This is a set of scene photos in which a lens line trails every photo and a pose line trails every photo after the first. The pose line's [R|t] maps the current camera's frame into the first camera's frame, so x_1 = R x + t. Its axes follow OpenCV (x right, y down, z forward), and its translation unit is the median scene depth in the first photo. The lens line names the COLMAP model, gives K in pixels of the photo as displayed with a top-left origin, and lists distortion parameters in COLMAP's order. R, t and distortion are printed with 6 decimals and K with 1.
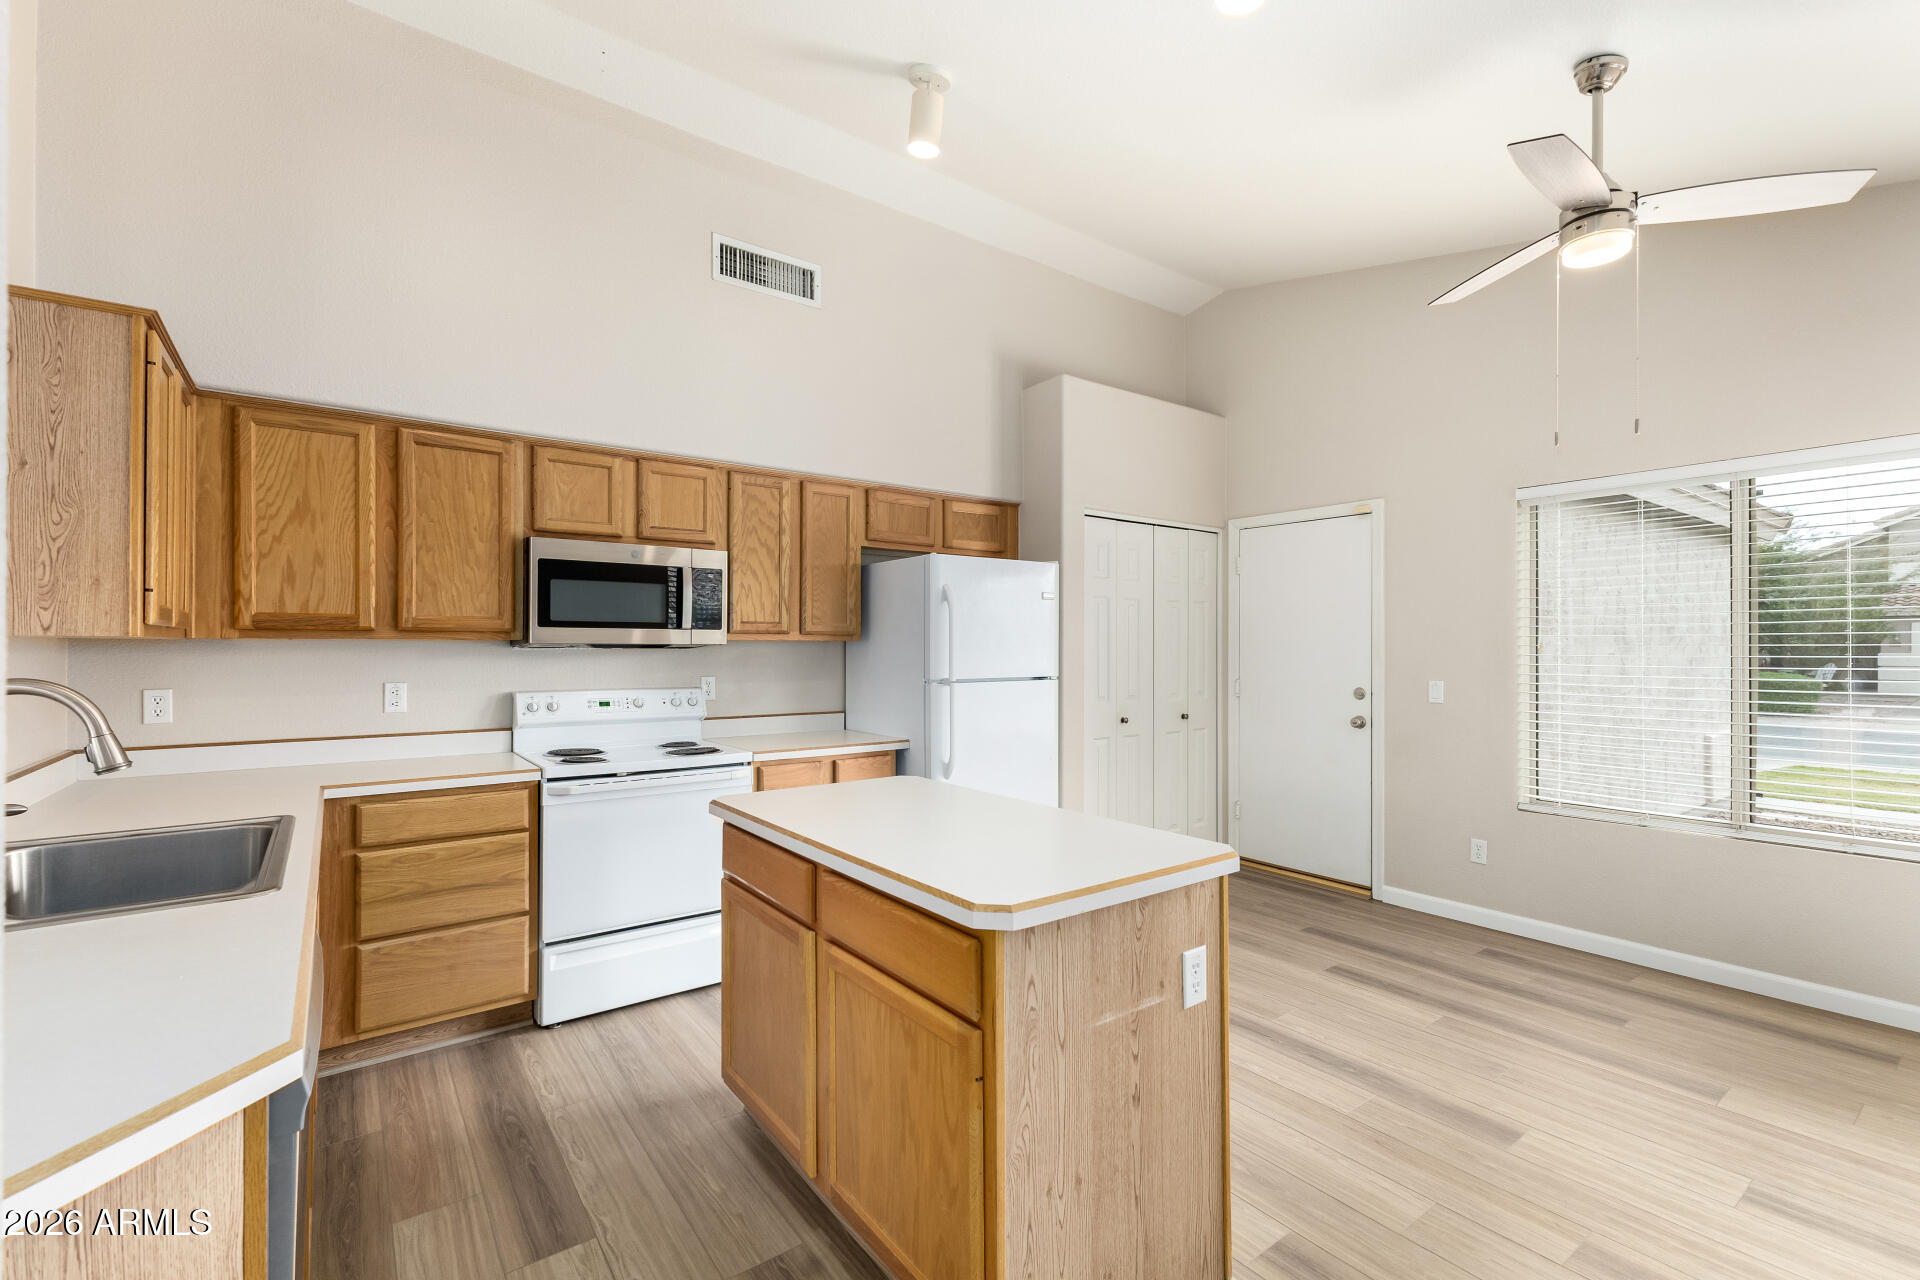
lens RADIAL K [[836.5, 0, 956.7], [0, 836.5, 643.1], [0, 0, 1]] dist [0.009381, 0.000625]
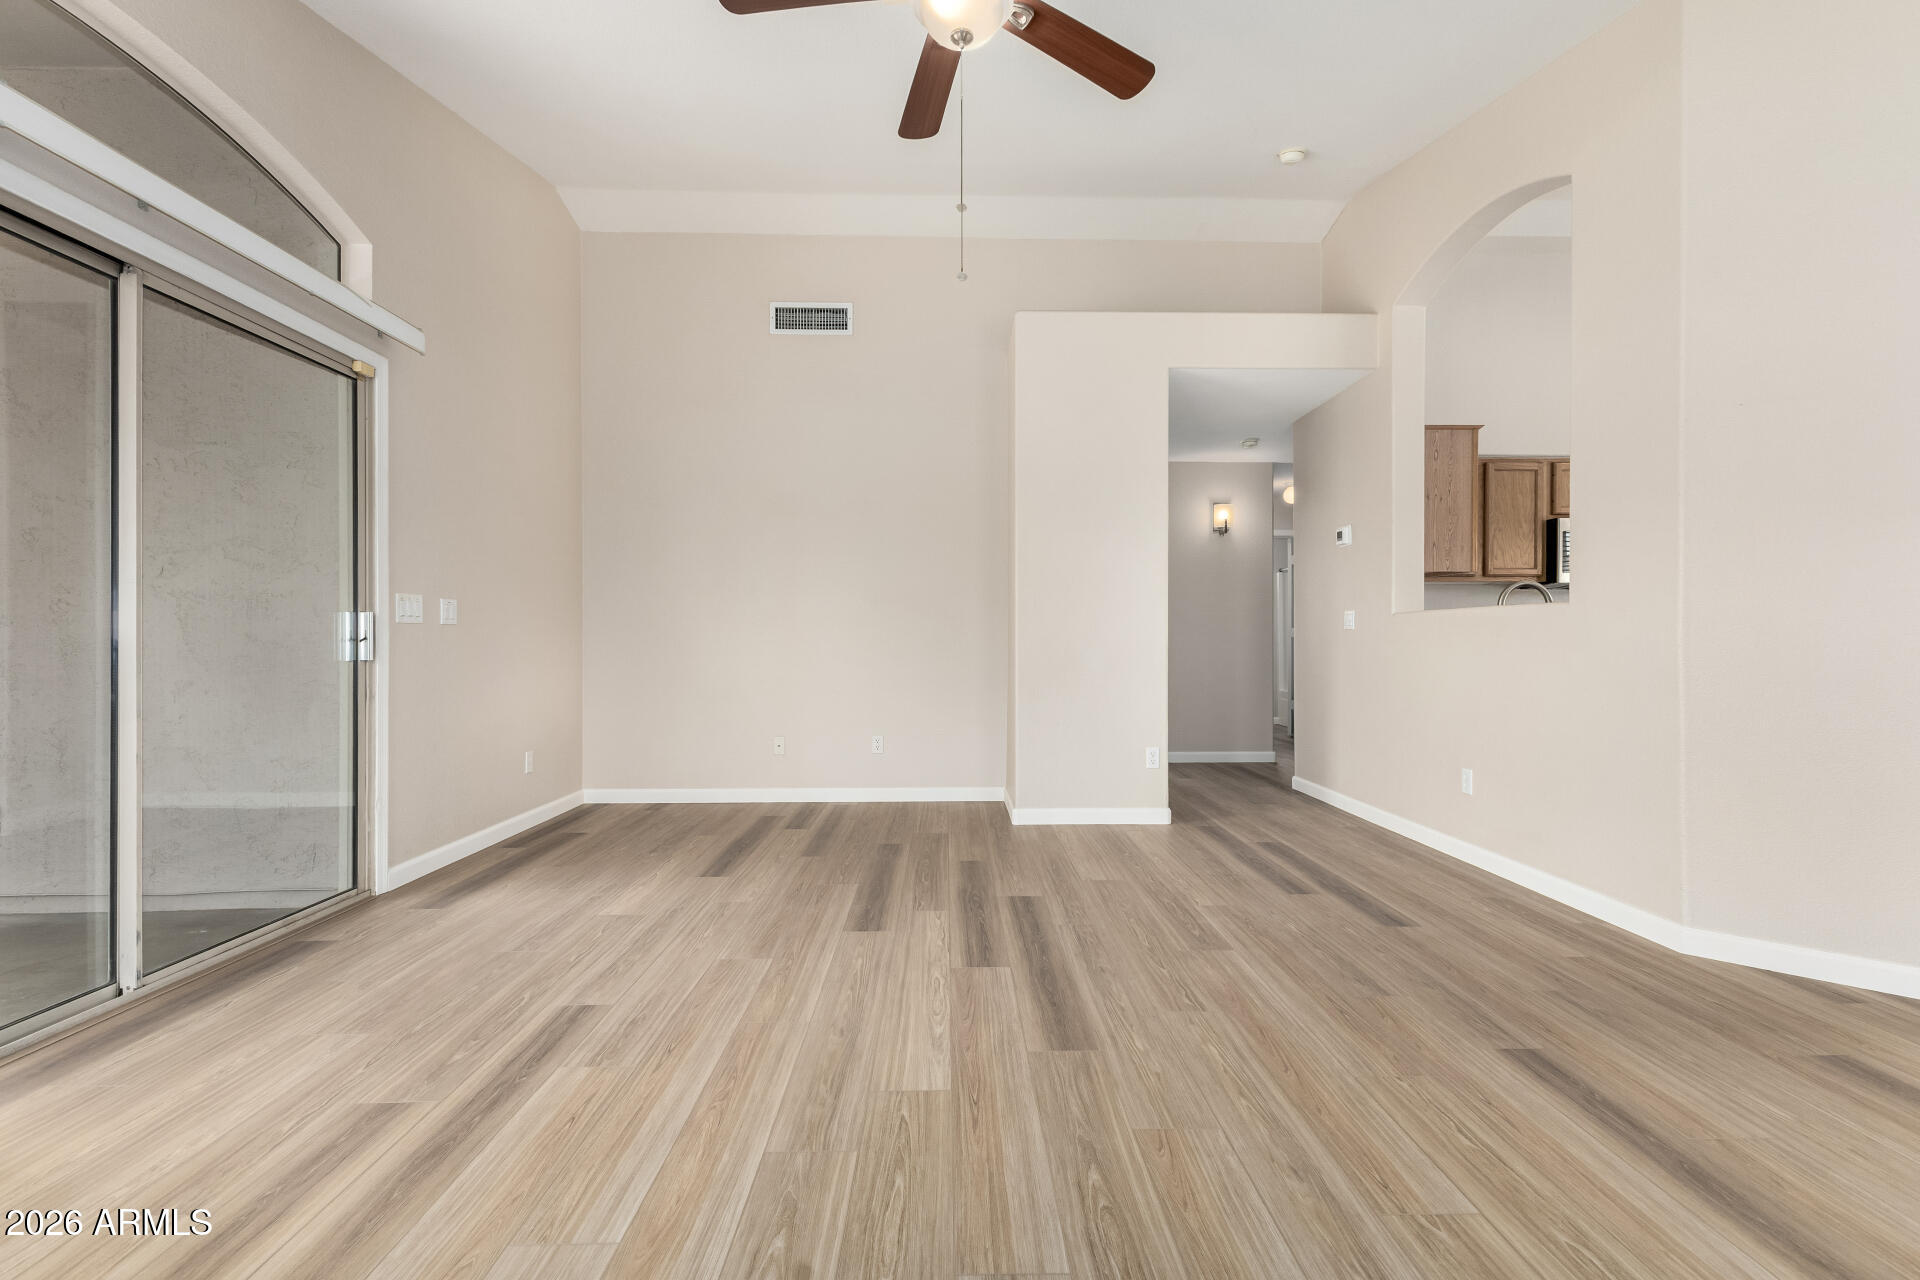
lens RADIAL K [[836.5, 0, 955.9], [0, 836.5, 641.6], [0, 0, 1]] dist [0.009381, 0.000625]
pose [[0.811178, 0.001612, -0.584797, -0.505235], [0.003327, 0.999967, 0.007371, 0.101104], [0.584790, -0.007925, 0.811146, -1.048401]]
